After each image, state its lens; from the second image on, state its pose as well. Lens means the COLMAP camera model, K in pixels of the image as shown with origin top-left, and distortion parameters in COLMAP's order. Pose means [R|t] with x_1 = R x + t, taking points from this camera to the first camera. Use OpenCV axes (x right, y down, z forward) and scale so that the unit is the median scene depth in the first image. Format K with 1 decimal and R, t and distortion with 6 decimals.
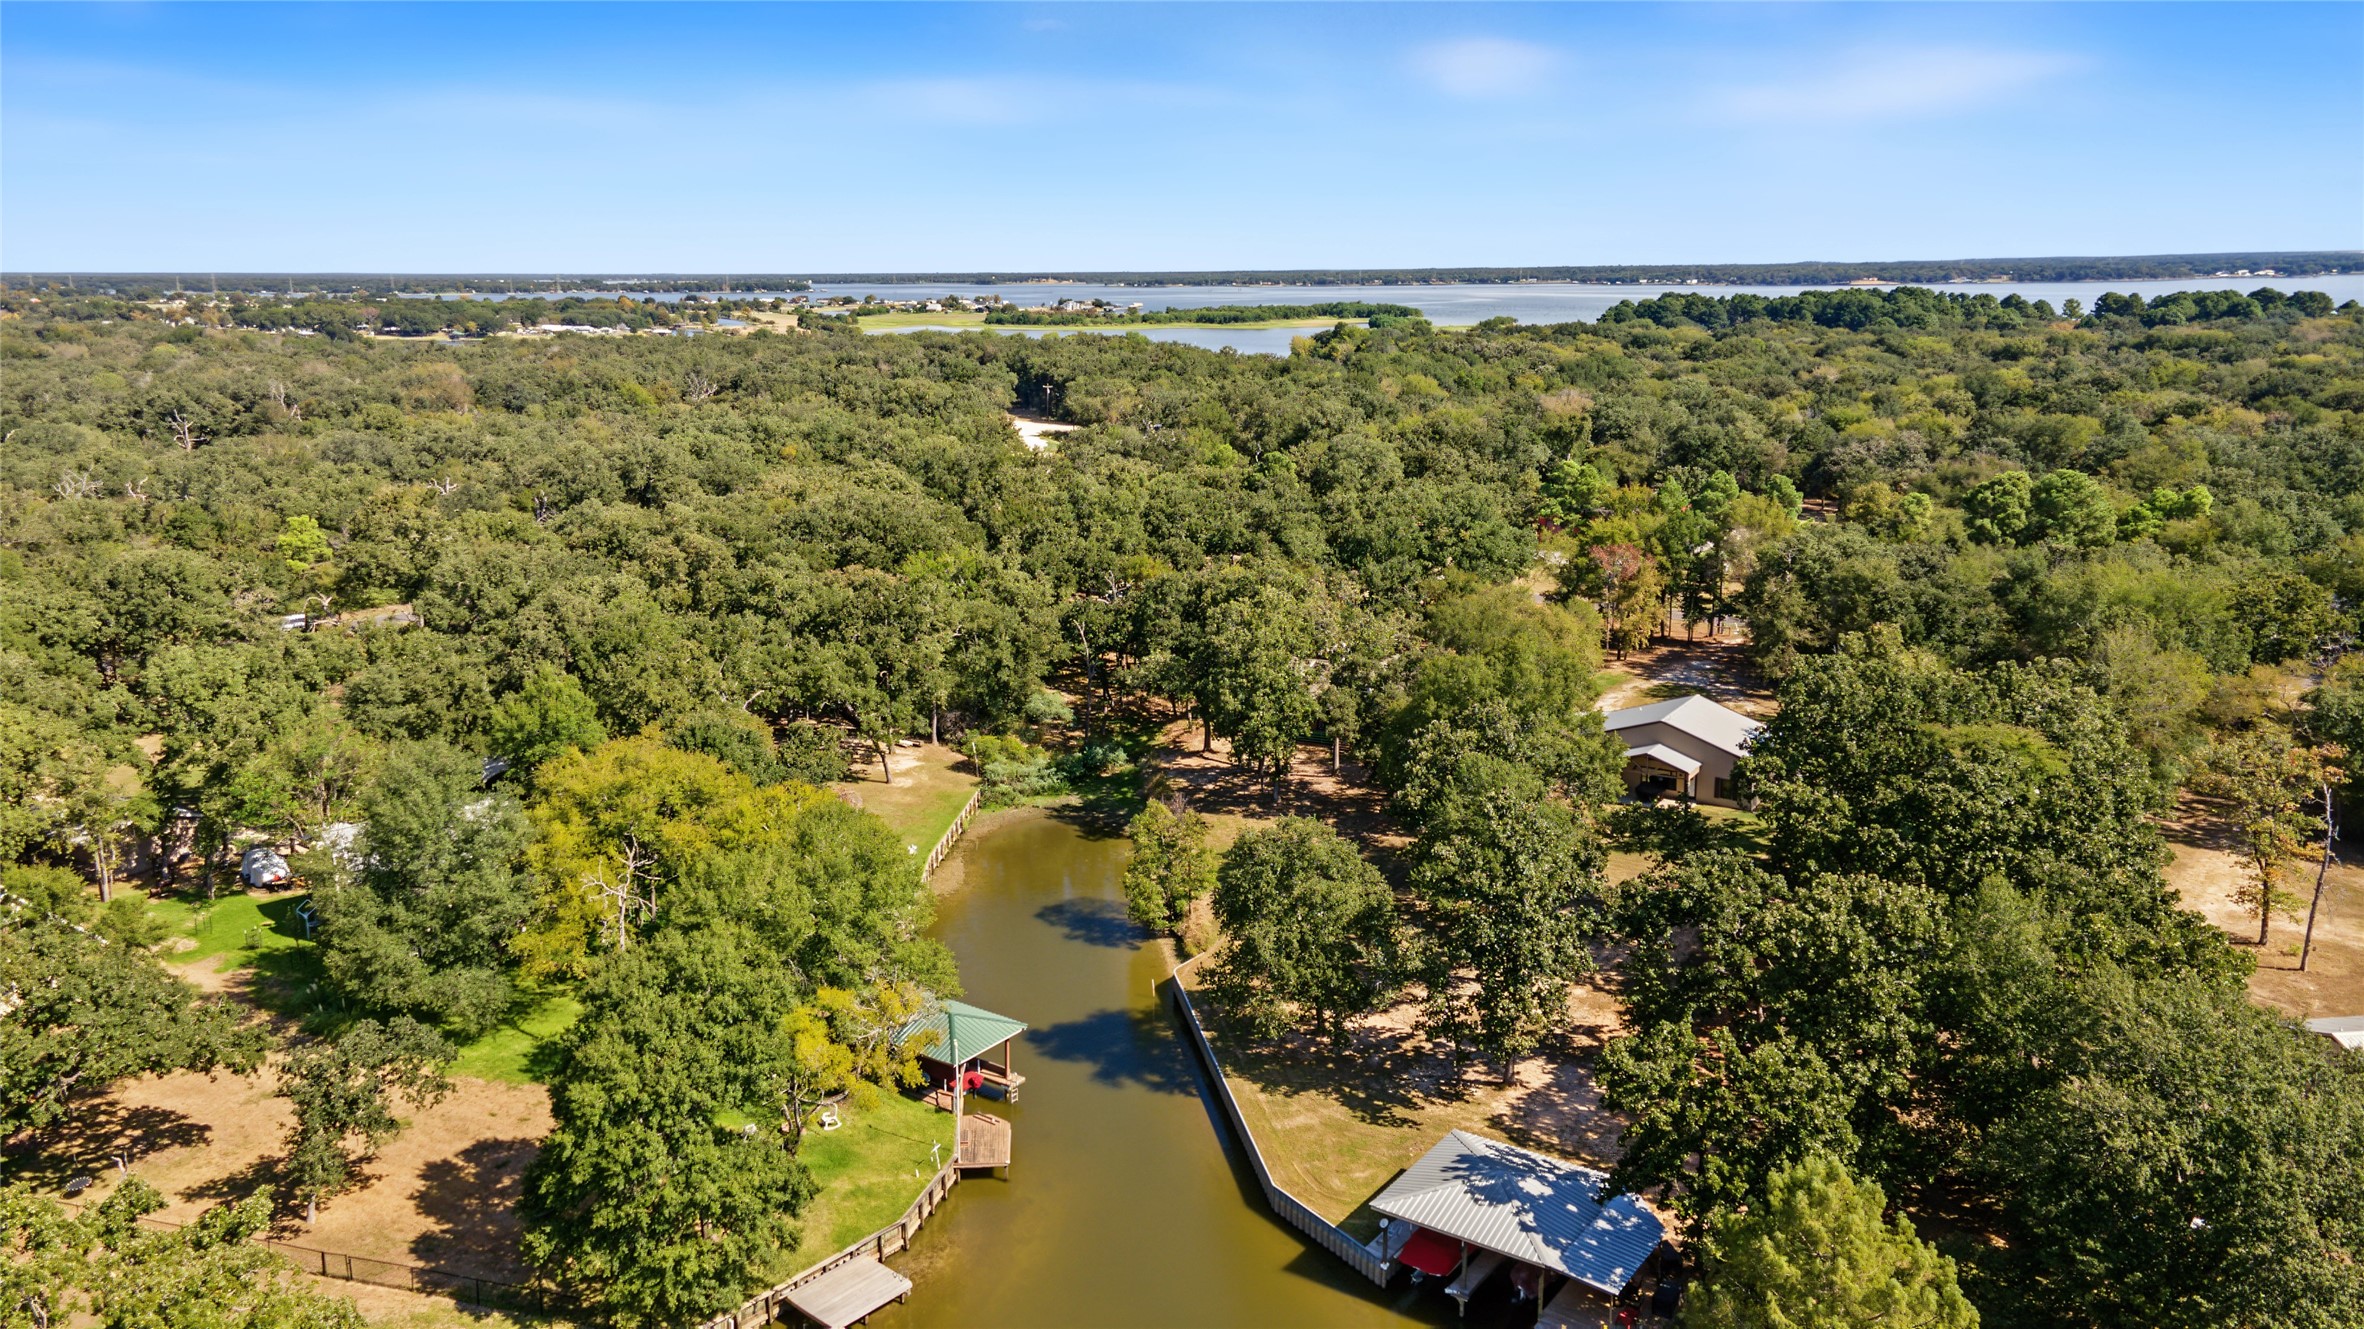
lens RADIAL K [[1729.9, 0, 1191.1], [0, 1729.9, 663.0], [0, 0, 1]] dist [0.030811, 0.034637]
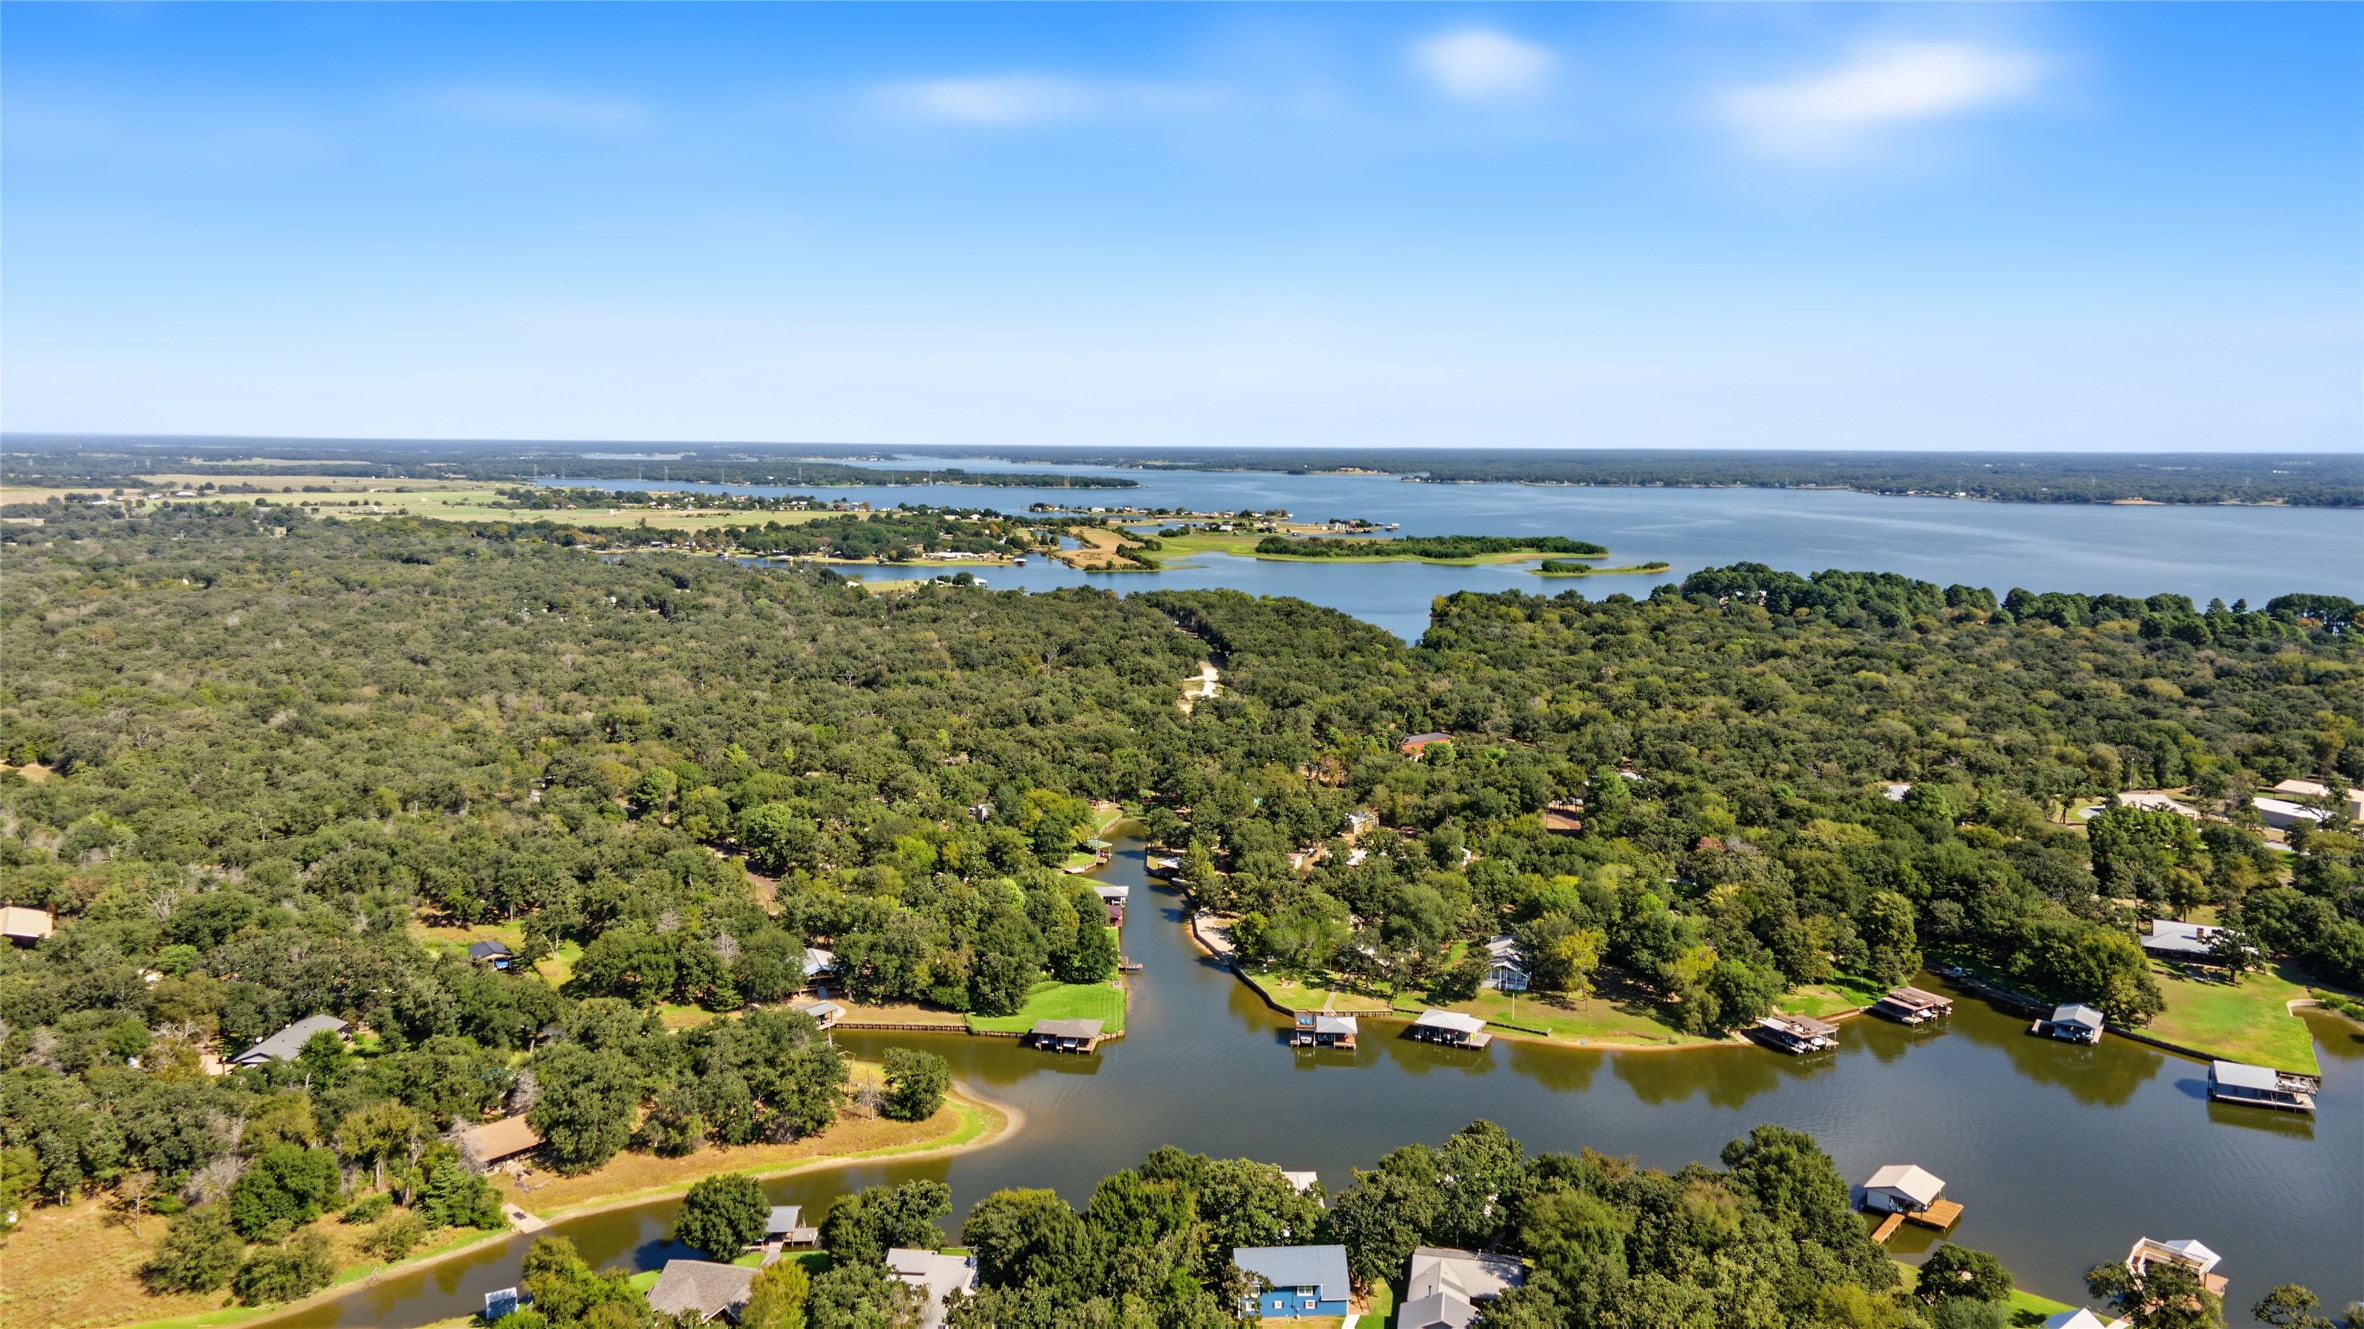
lens RADIAL K [[1729.9, 0, 1173.1], [0, 1729.9, 663.1], [0, 0, 1]] dist [0.030811, 0.034637]
pose [[0.980905, 0.039258, -0.190485, 0.655316], [-0.057196, 0.994334, -0.089603, 0.073959], [0.185888, 0.098787, 0.977592, -2.561515]]
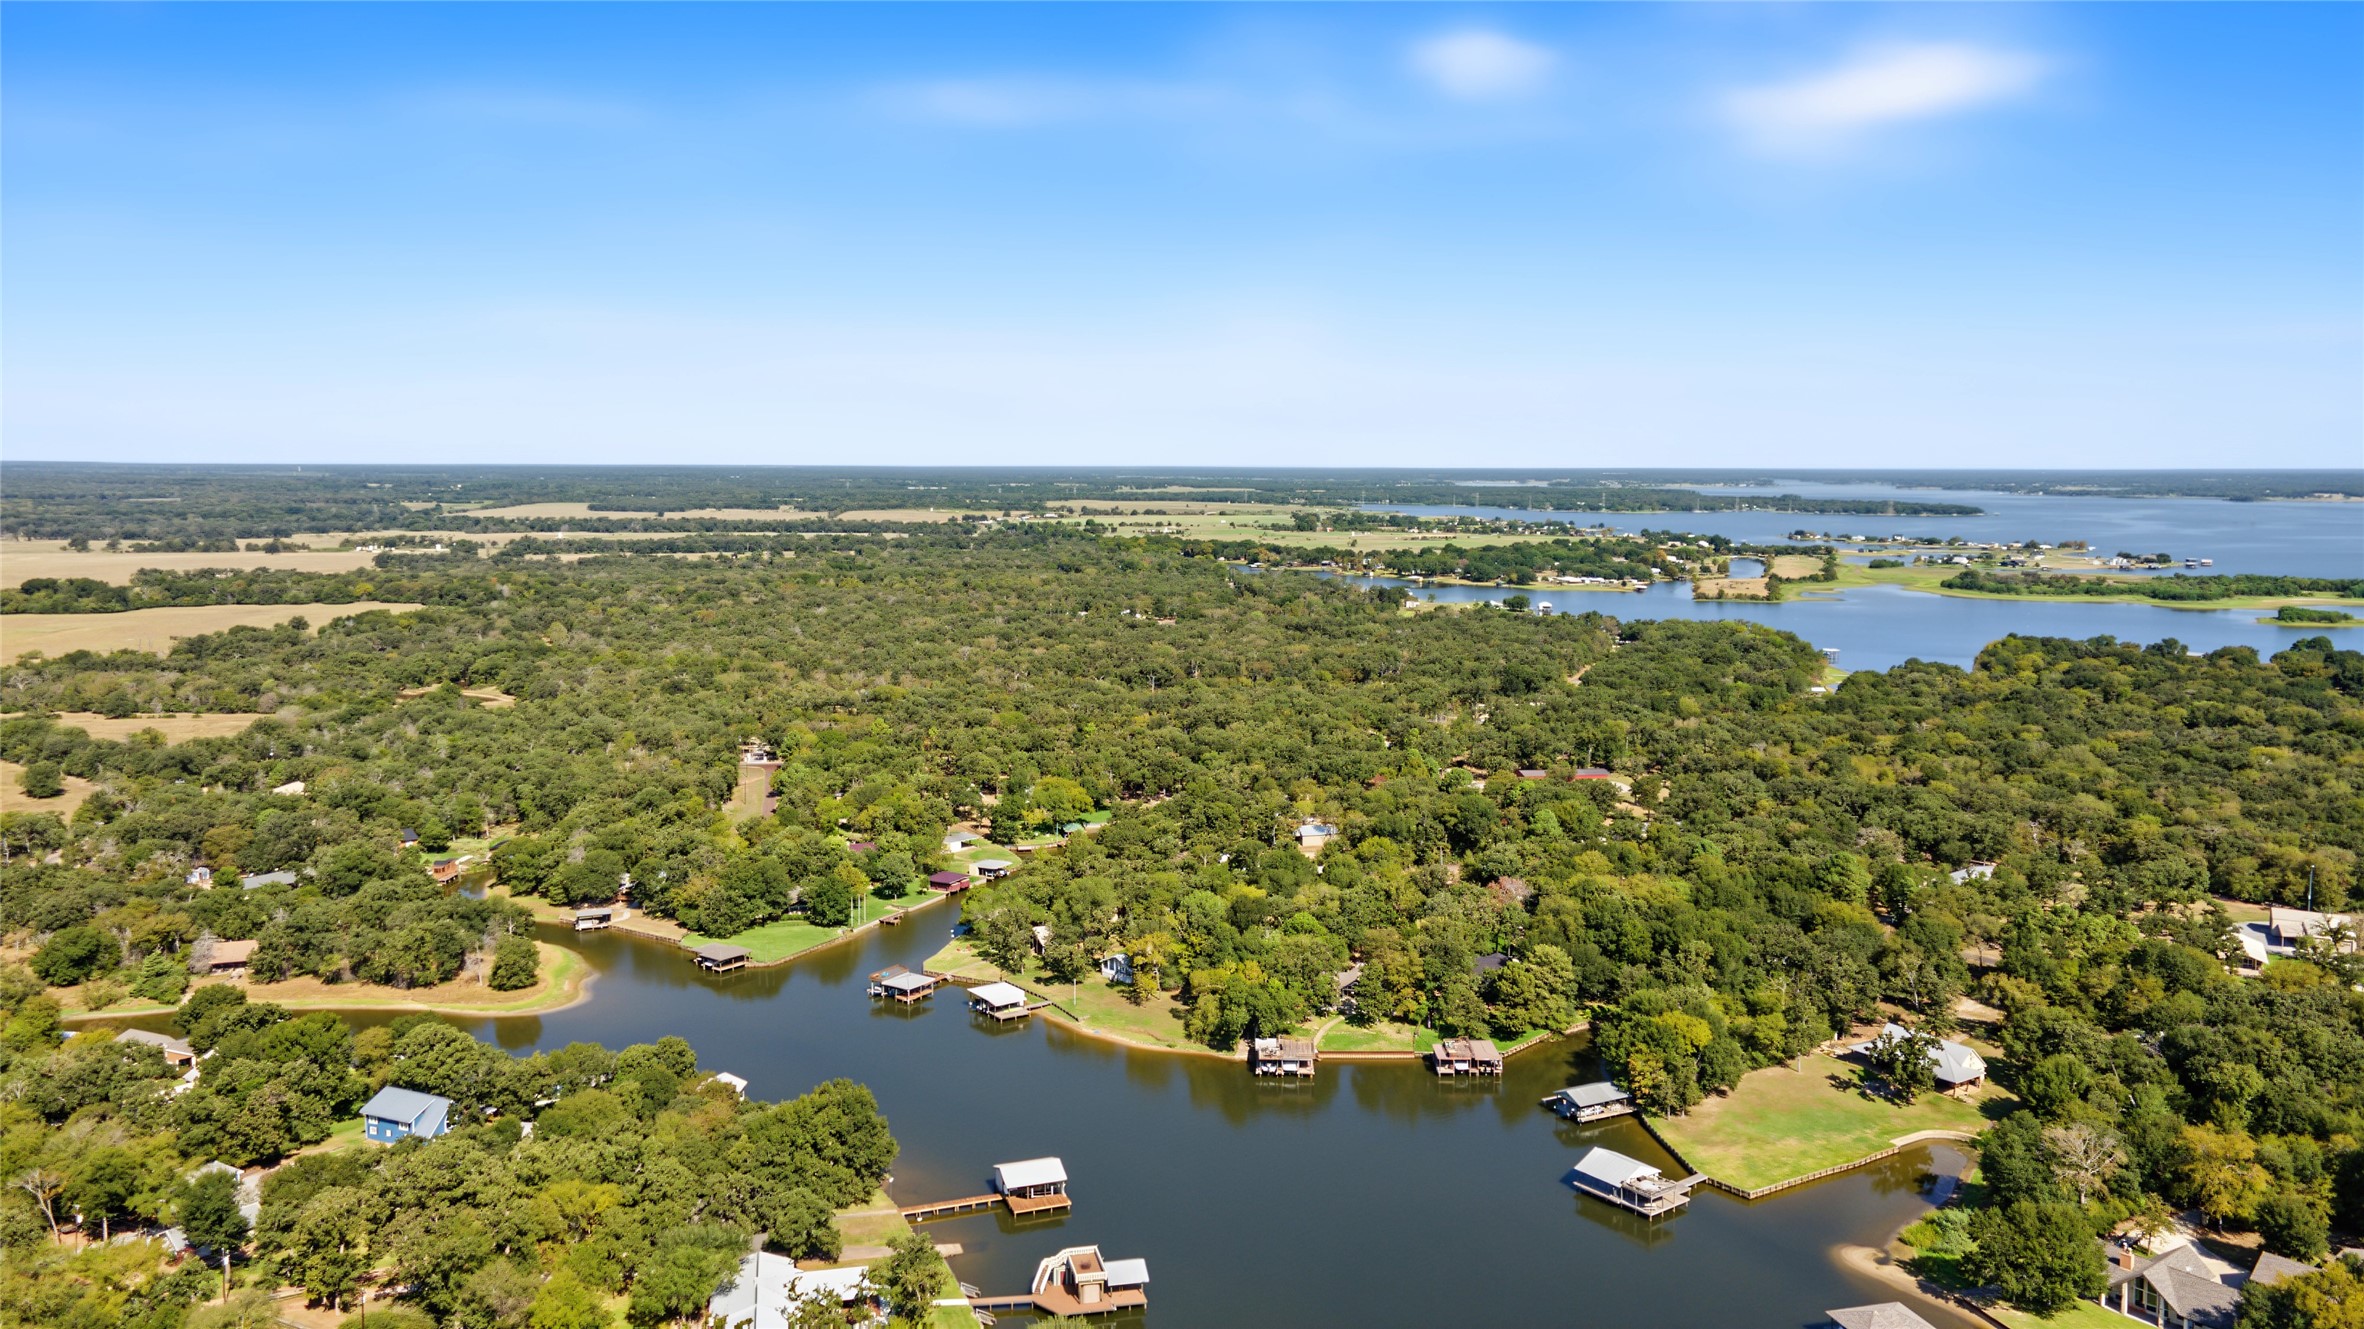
lens RADIAL K [[1729.9, 0, 1182.9], [0, 1729.9, 667.8], [0, 0, 1]] dist [0.030811, 0.034637]
pose [[0.747512, 0.086928, -0.658536, 2.689597], [-0.154093, 0.987048, -0.044620, -0.103525], [0.646128, 0.134830, 0.751225, -1.887036]]
